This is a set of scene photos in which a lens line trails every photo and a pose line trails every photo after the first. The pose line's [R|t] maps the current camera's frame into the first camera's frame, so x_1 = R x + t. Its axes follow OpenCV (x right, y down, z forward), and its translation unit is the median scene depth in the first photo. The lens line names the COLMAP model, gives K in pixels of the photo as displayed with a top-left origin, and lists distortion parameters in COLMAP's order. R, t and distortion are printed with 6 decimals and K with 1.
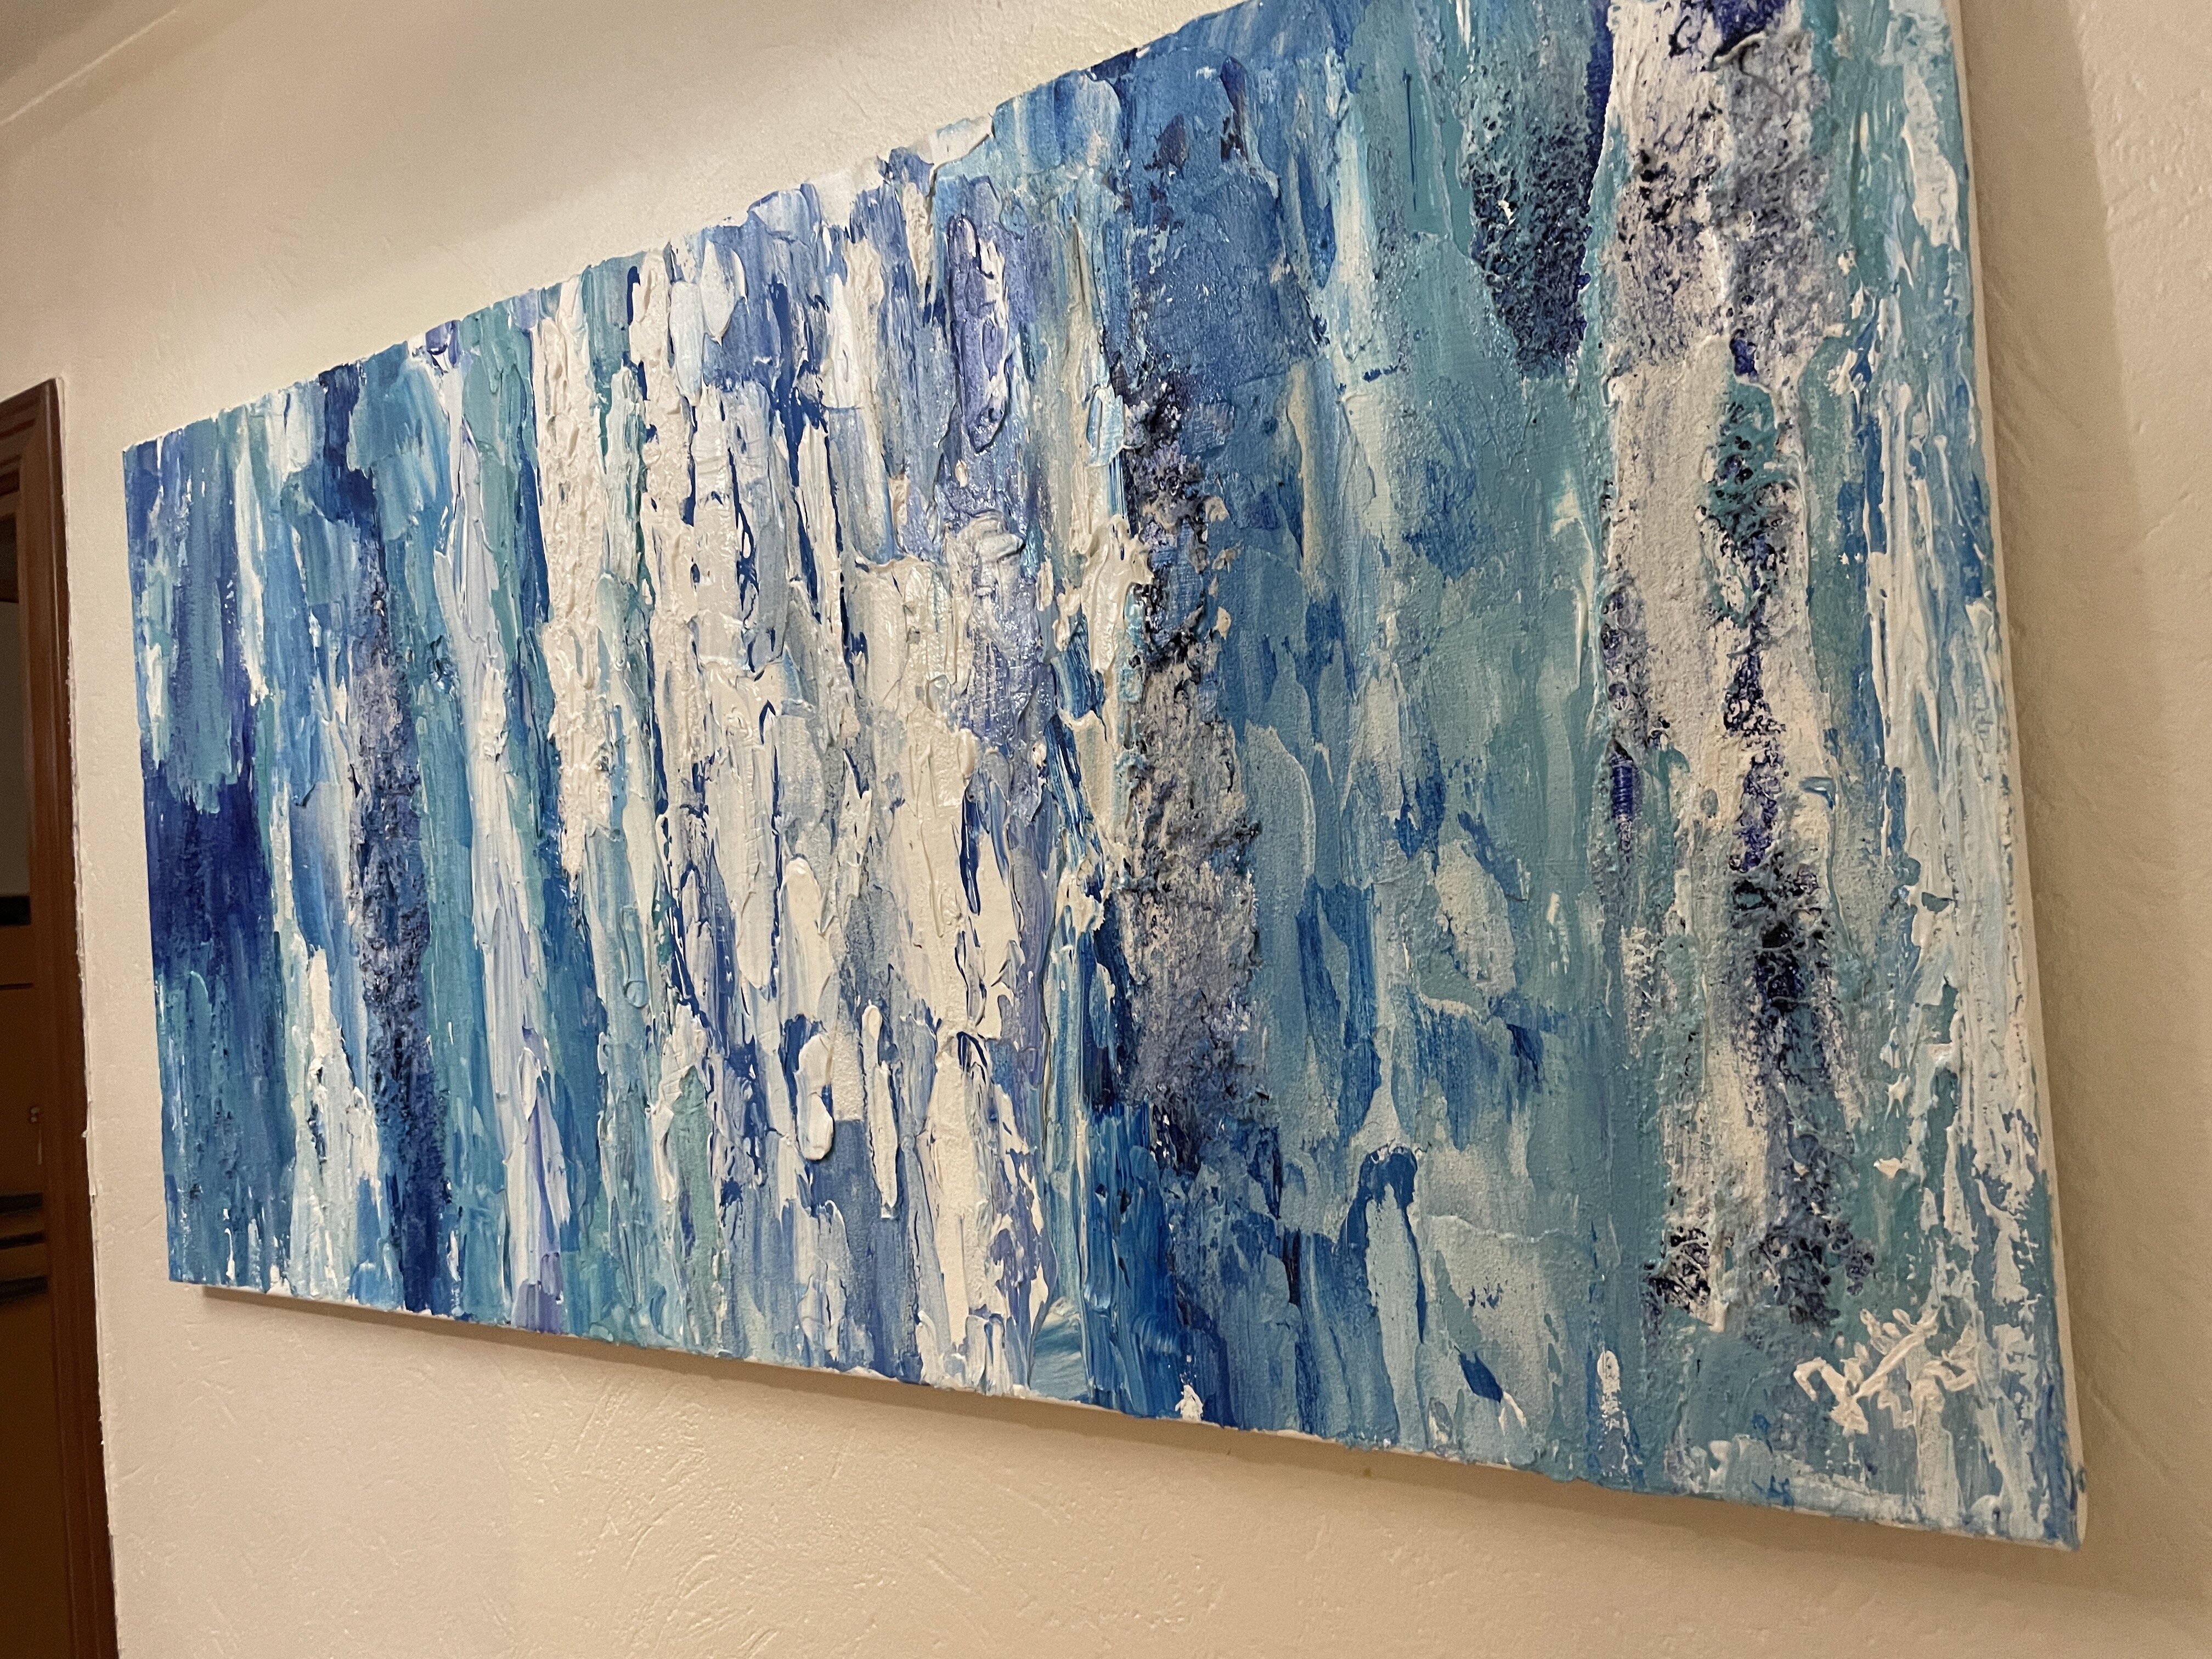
lens RADIAL K [[1676.8, 0, 1107.4], [0, 1676.8, 837.0], [0, 0, 1]] dist [0.069686, -0.113971]
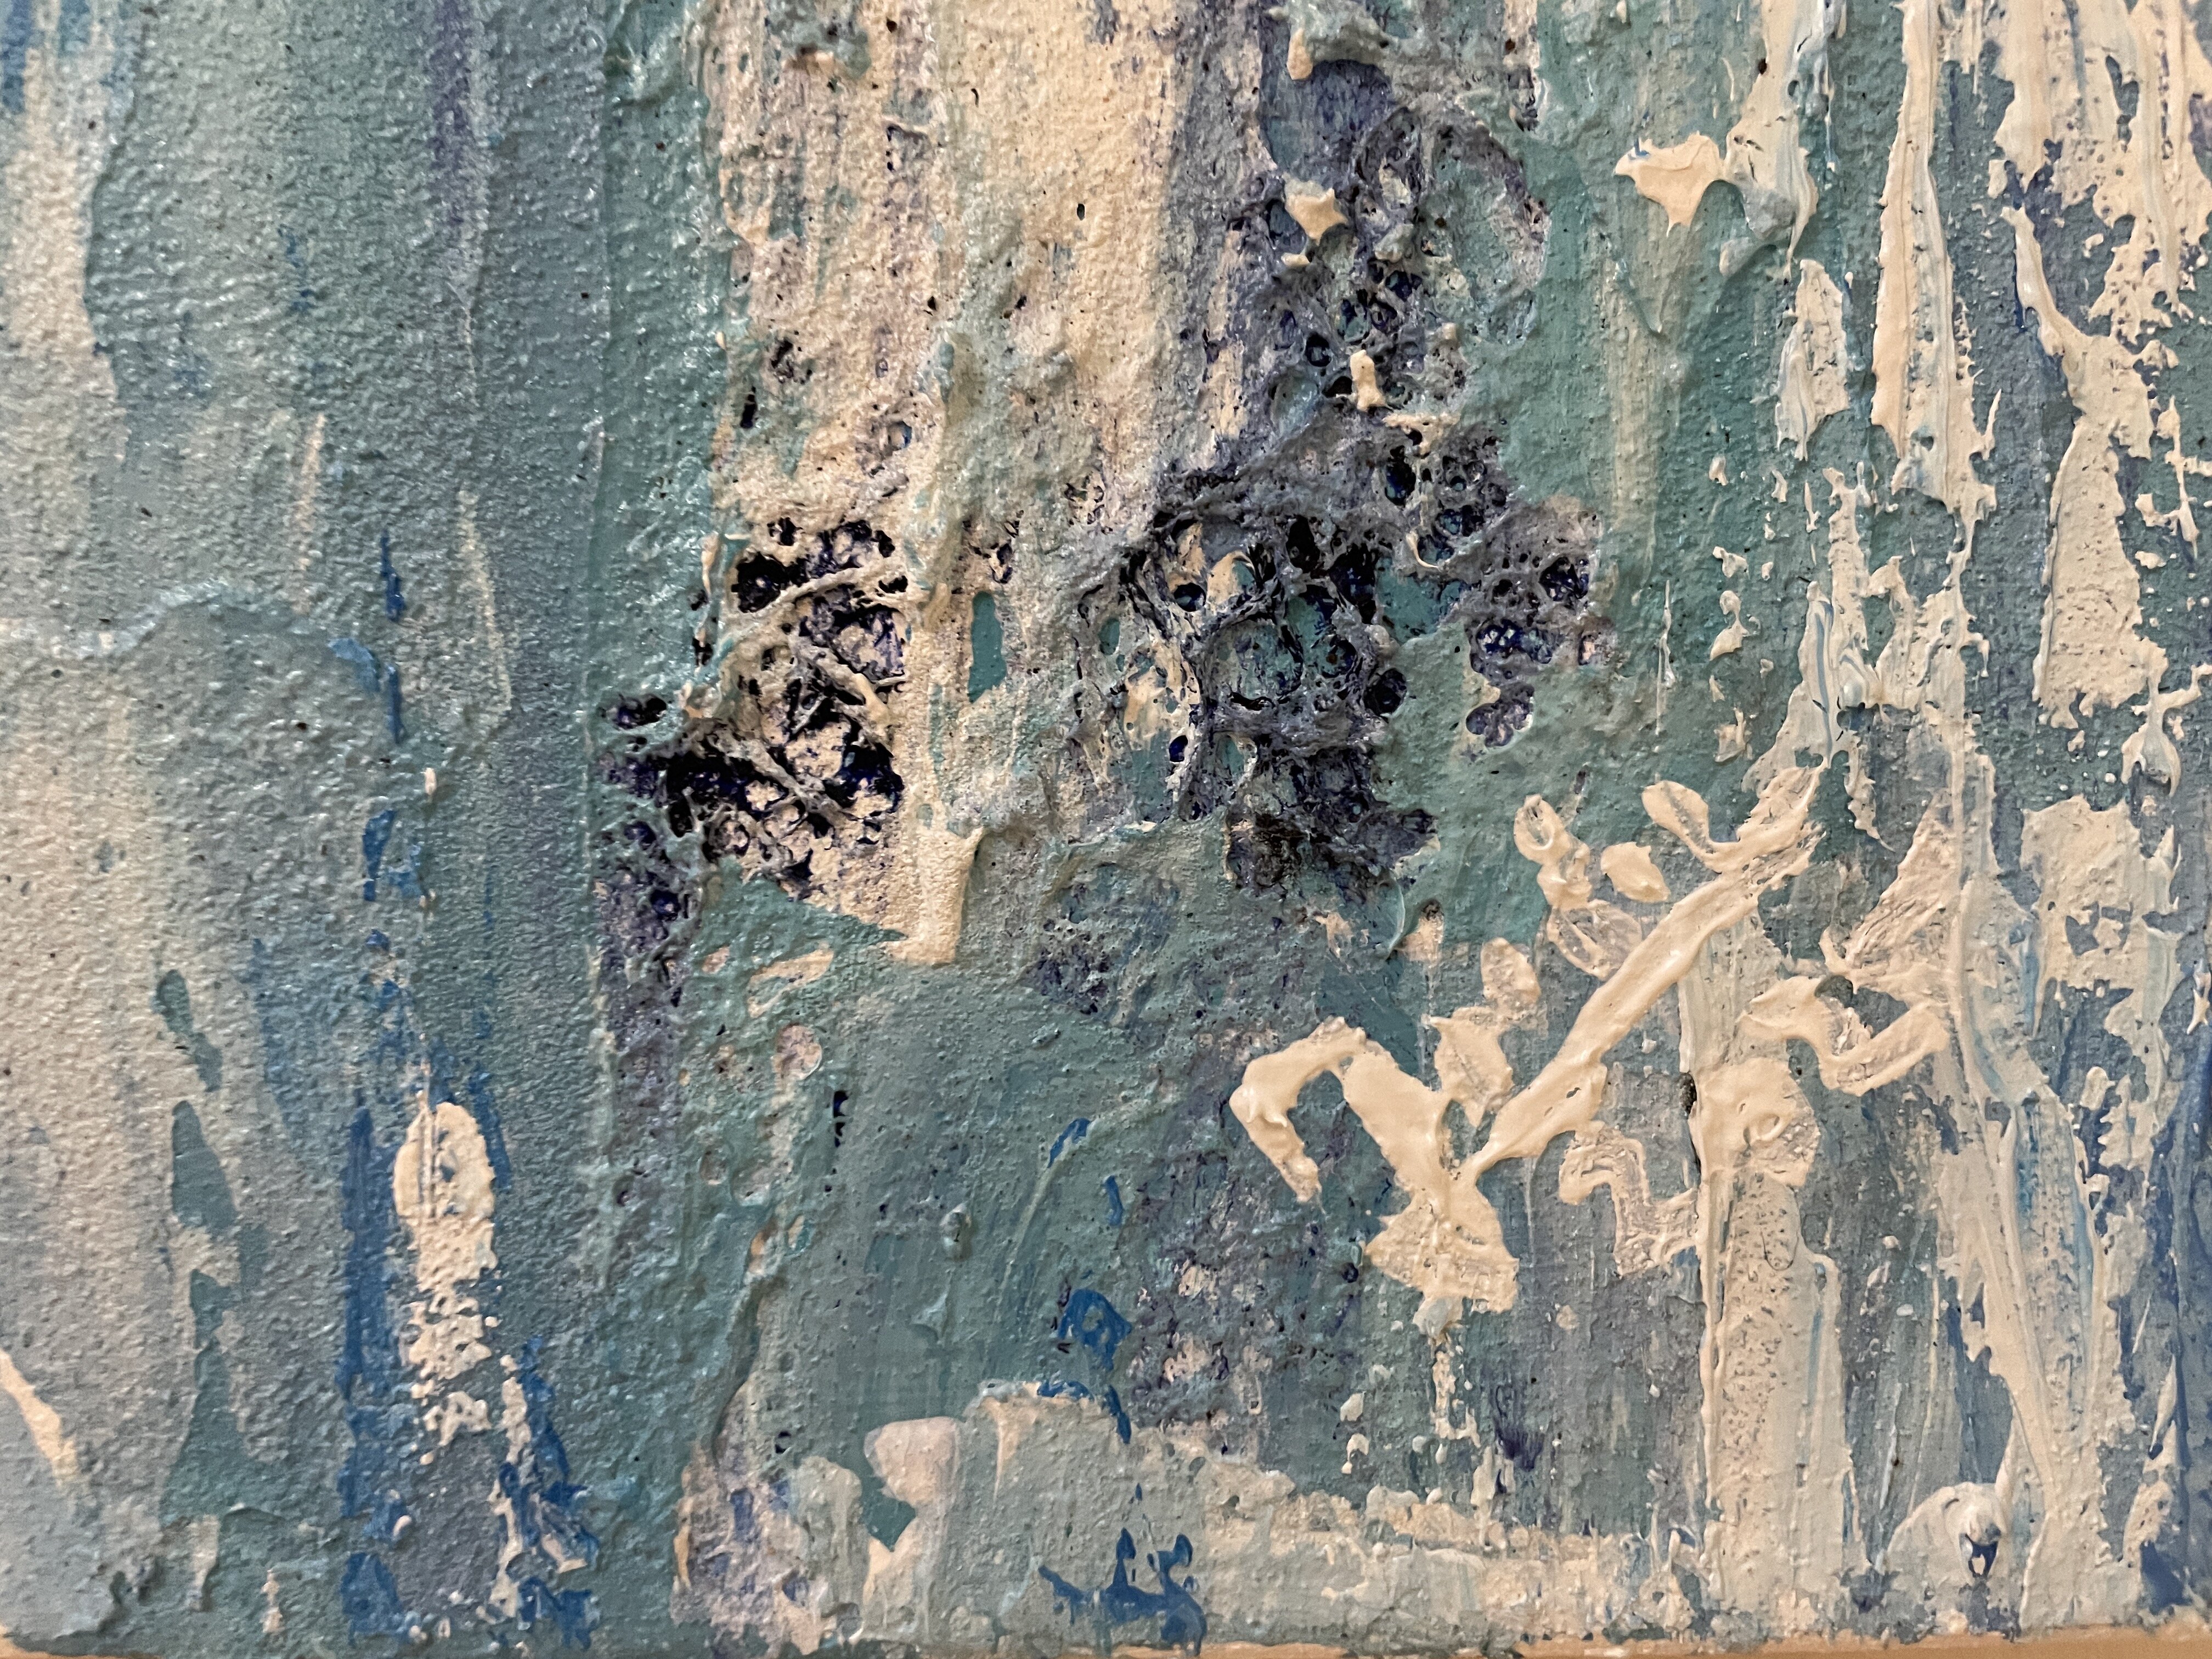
lens RADIAL K [[1676.8, 0, 1051.7], [0, 1676.8, 783.6], [0, 0, 1]] dist [0.069686, -0.113971]
pose [[0.834915, -0.003192, 0.550370, 0.191020], [-0.045561, 0.996150, 0.074894, 0.192077], [-0.548491, -0.087606, 0.831555, 0.615795]]
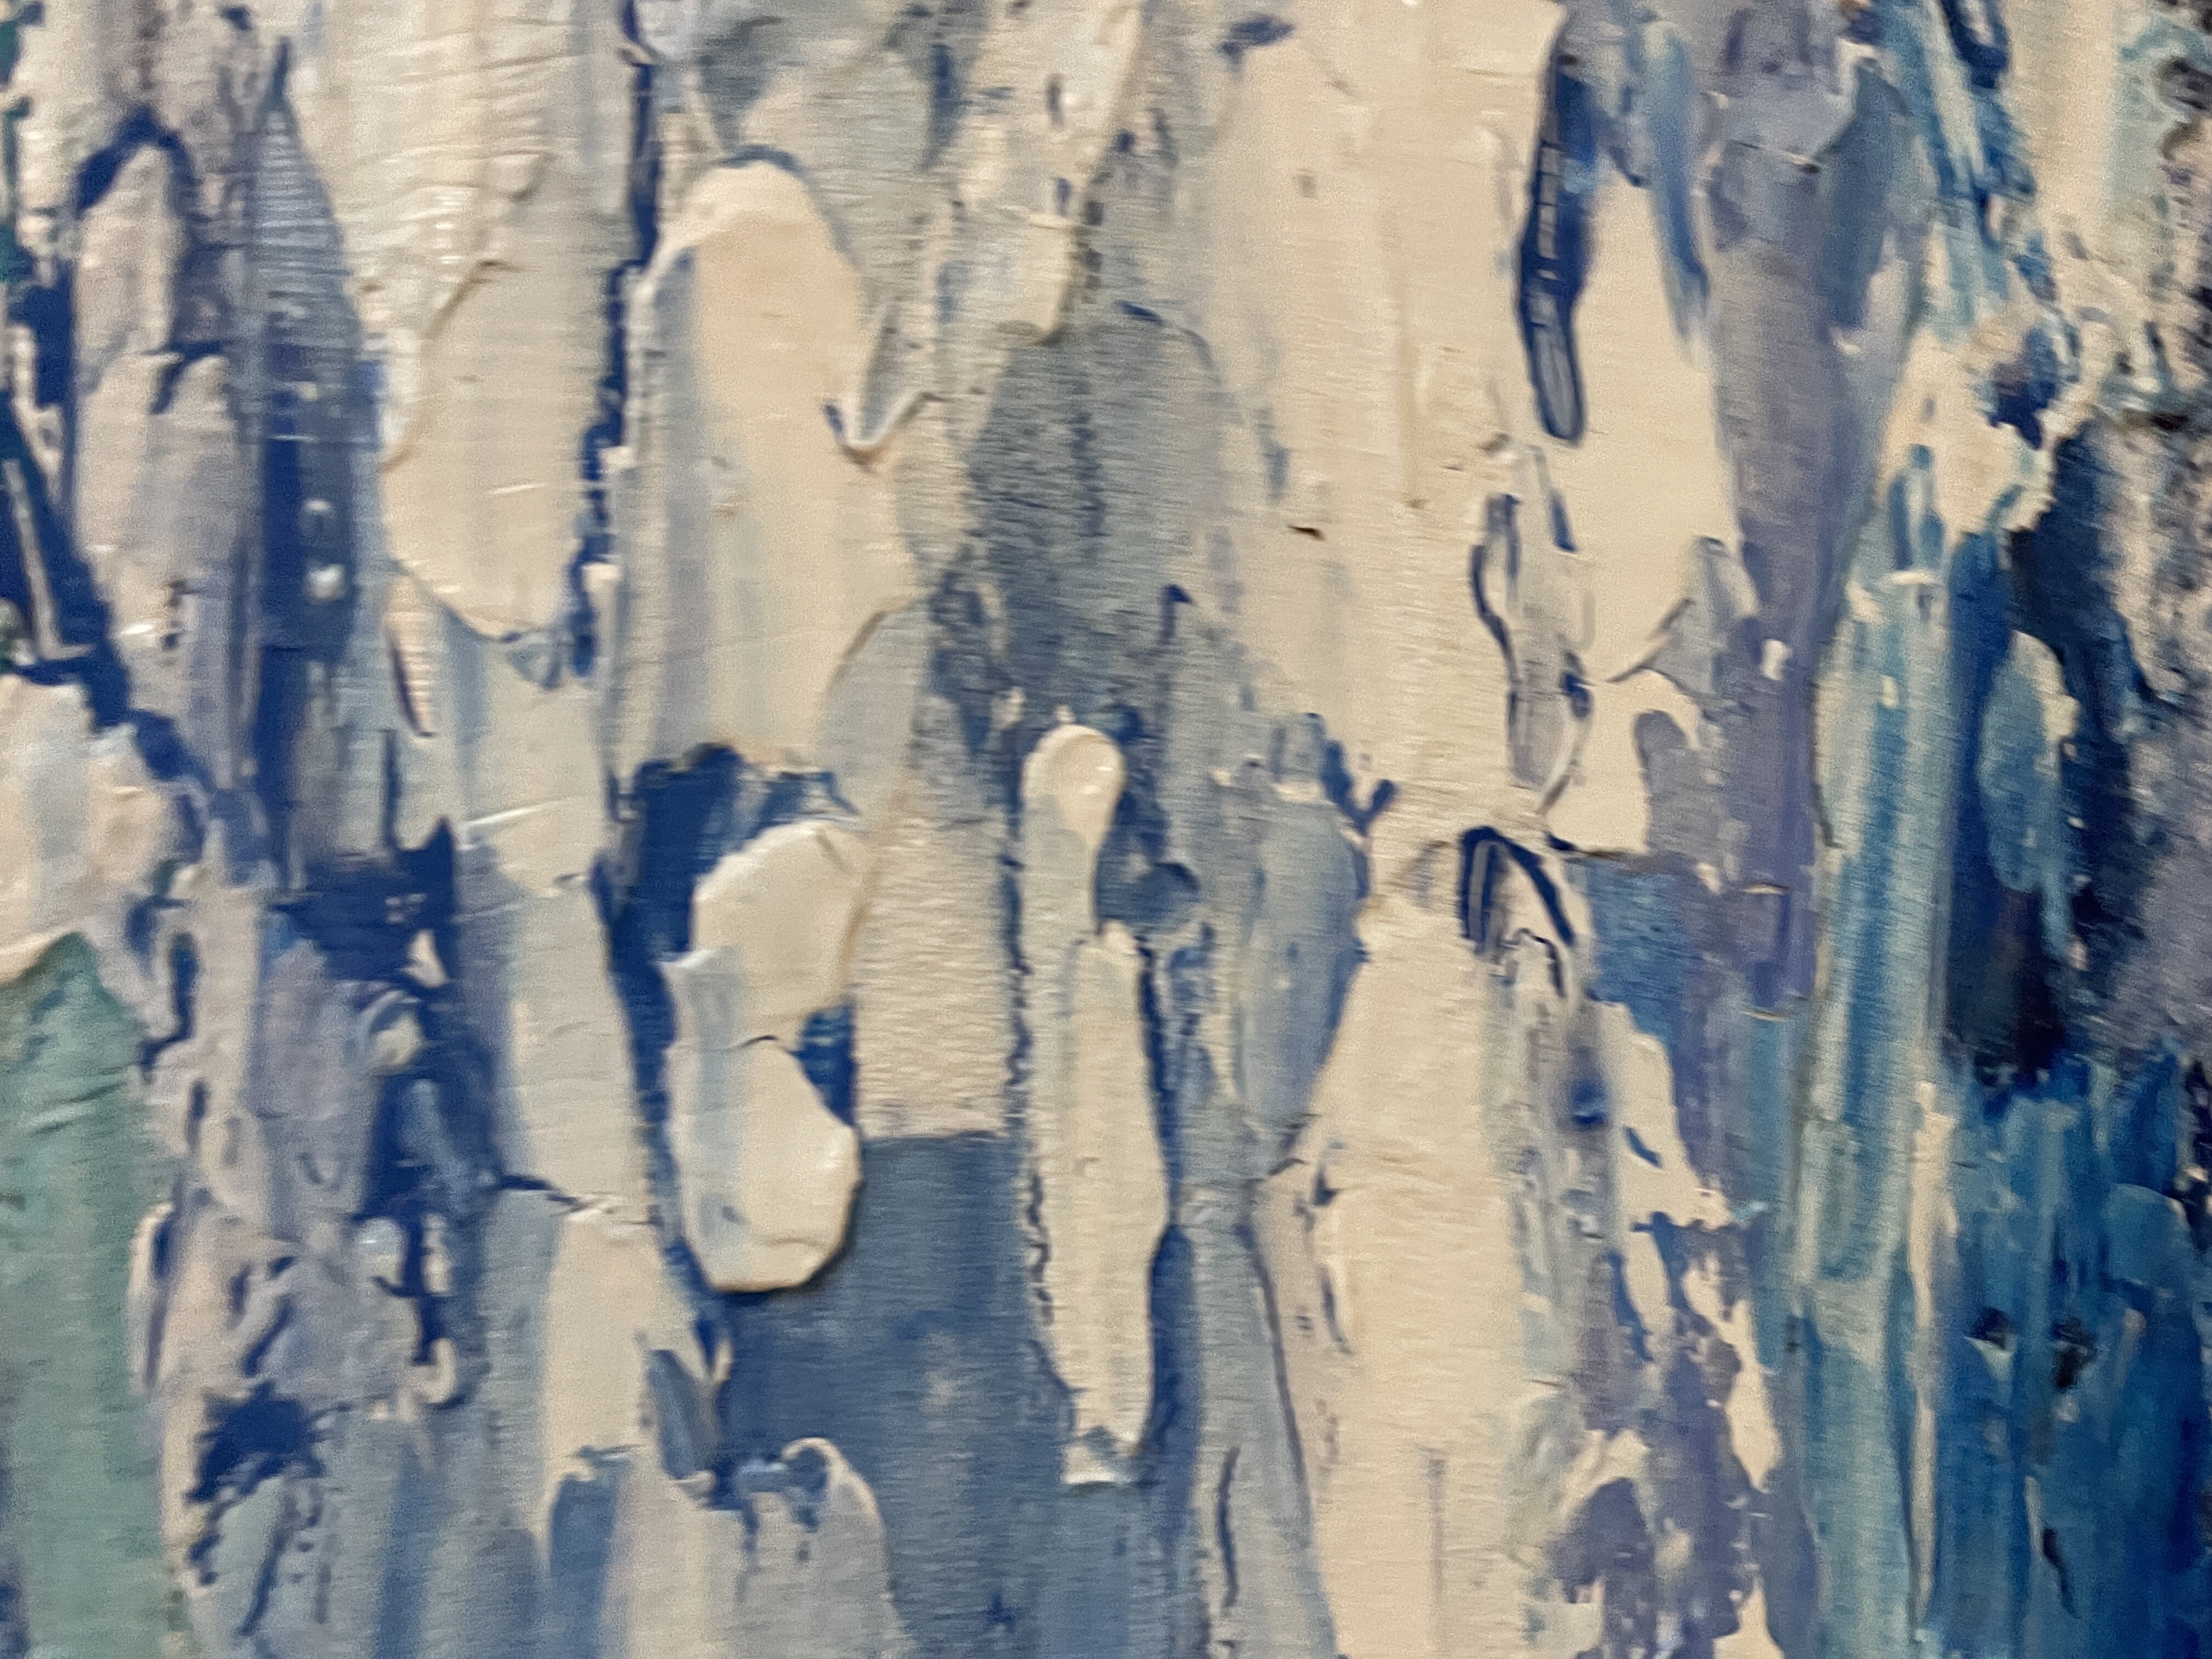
lens RADIAL K [[1676.8, 0, 1169.7], [0, 1676.8, 812.4], [0, 0, 1]] dist [0.069686, -0.113971]
pose [[0.759962, 0.087862, 0.644002, -0.329057], [-0.084968, 0.995748, -0.035584, 0.131713], [-0.644390, -0.027677, 0.764196, 0.825170]]
